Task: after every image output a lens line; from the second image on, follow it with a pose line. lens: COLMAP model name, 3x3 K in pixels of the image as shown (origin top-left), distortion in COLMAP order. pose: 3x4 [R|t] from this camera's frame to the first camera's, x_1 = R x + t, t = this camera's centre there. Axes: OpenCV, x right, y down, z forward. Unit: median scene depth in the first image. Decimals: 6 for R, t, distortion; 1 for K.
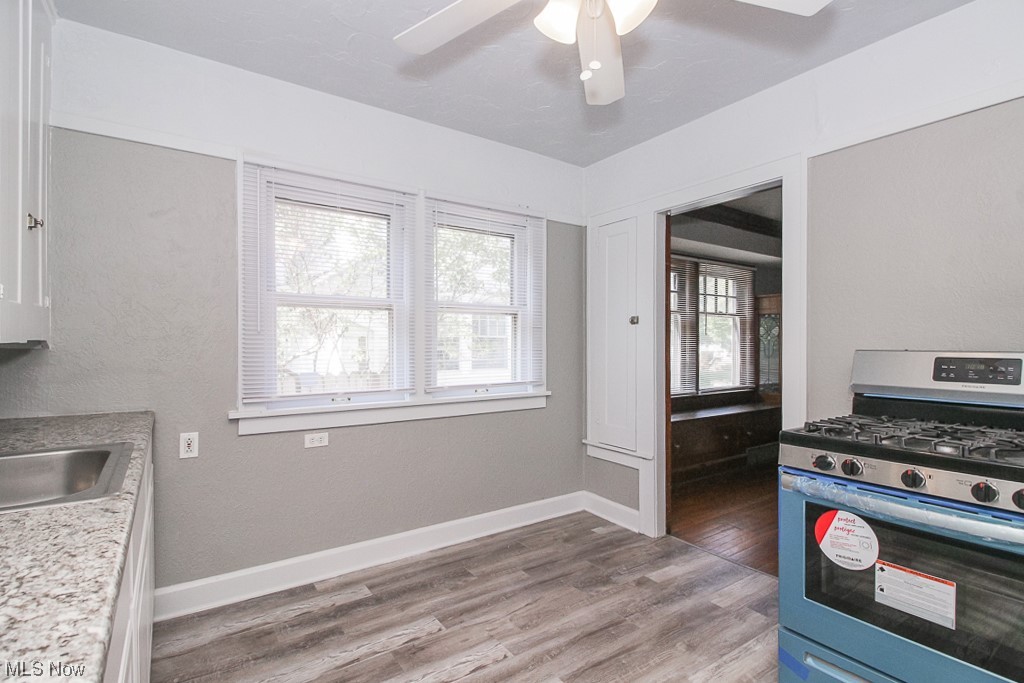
lens RADIAL K [[492.9, 0, 512.0], [0, 492.9, 341.5], [0, 0, 1]] dist [-0.013576, -0.000432]
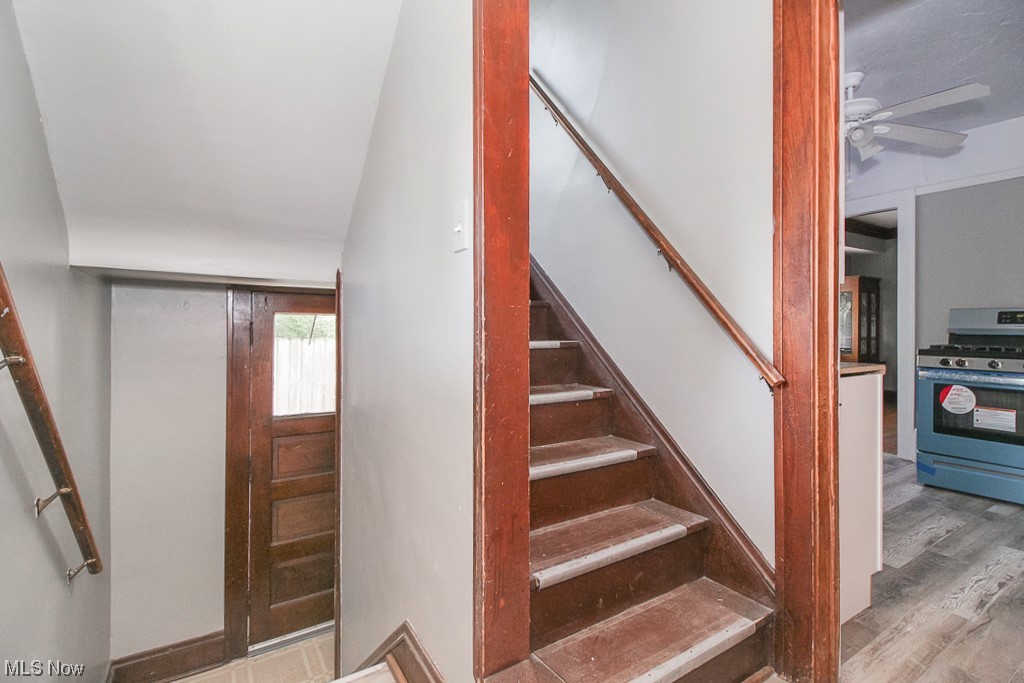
lens RADIAL K [[488.2, 0, 526.6], [0, 488.2, 328.9], [0, 0, 1]] dist [-0.000193, -0.000814]
pose [[0.999981, -0.002520, -0.005664, -0.888570], [0.002563, 0.999968, 0.007568, 0.078060], [0.005645, -0.007582, 0.999955, -0.838930]]
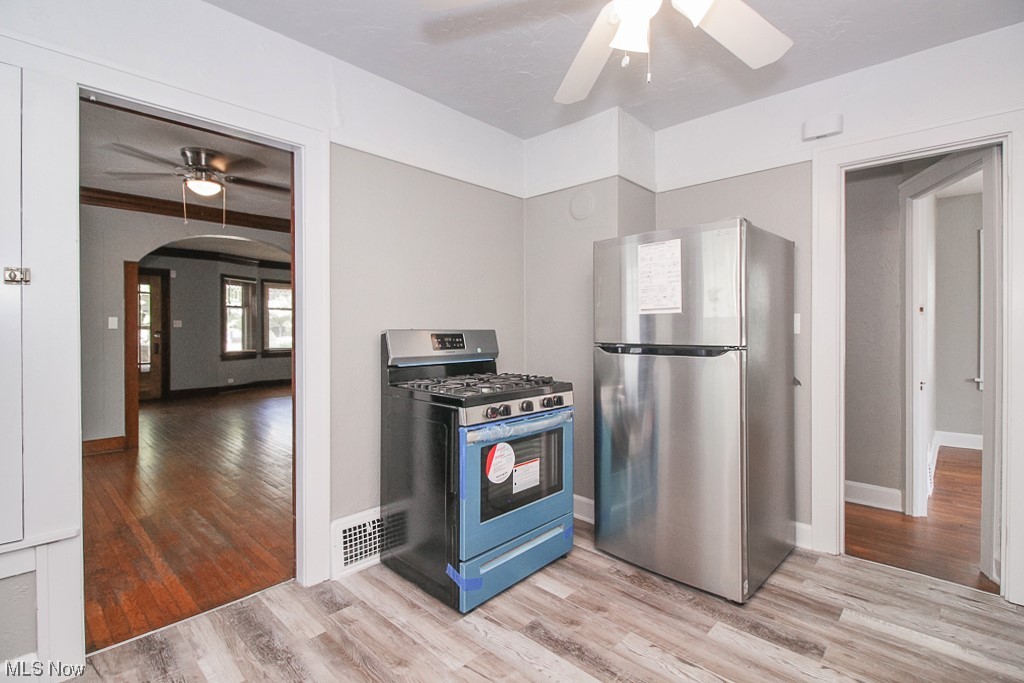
lens RADIAL K [[469.8, 0, 514.2], [0, 469.8, 332.6], [0, 0, 1]] dist [0.002799, 0.000122]
pose [[-0.212634, -0.011747, 0.977061, -0.534146], [-0.004769, 0.999928, 0.010984, 0.011211], [-0.977120, -0.002324, -0.212675, 1.028010]]
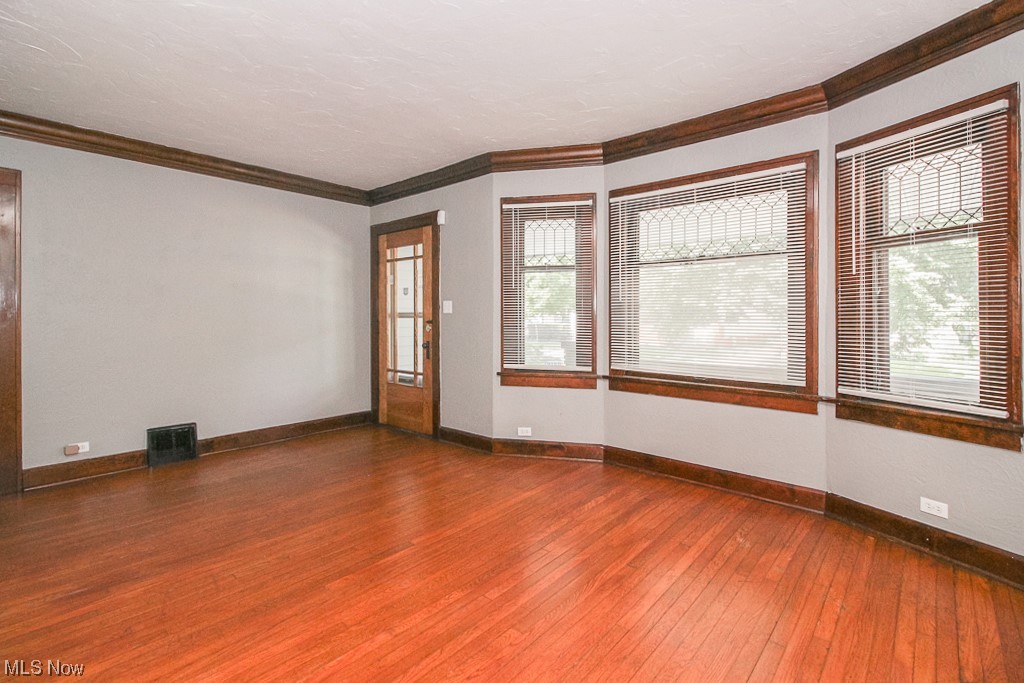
lens RADIAL K [[476.1, 0, 513.6], [0, 476.1, 327.2], [0, 0, 1]] dist [-0.010190, -0.000598]
pose [[0.971033, -0.009343, 0.238764, 4.408285], [0.003028, 0.999636, 0.026801, 0.029473], [-0.238927, -0.025302, 0.970708, 0.706625]]
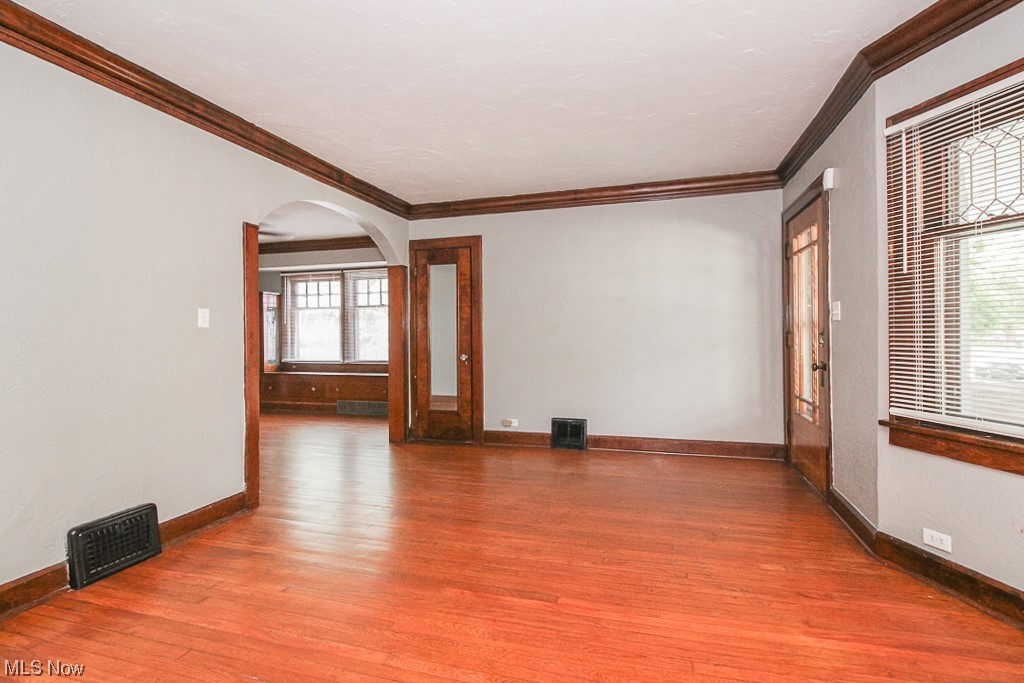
lens RADIAL K [[469.8, 0, 514.2], [0, 469.8, 332.6], [0, 0, 1]] dist [0.002799, 0.000122]
pose [[0.621604, -0.007855, -0.783292, 5.276252], [0.017631, 0.999837, 0.003965, 0.038886], [0.783133, -0.016275, 0.621641, 1.322101]]
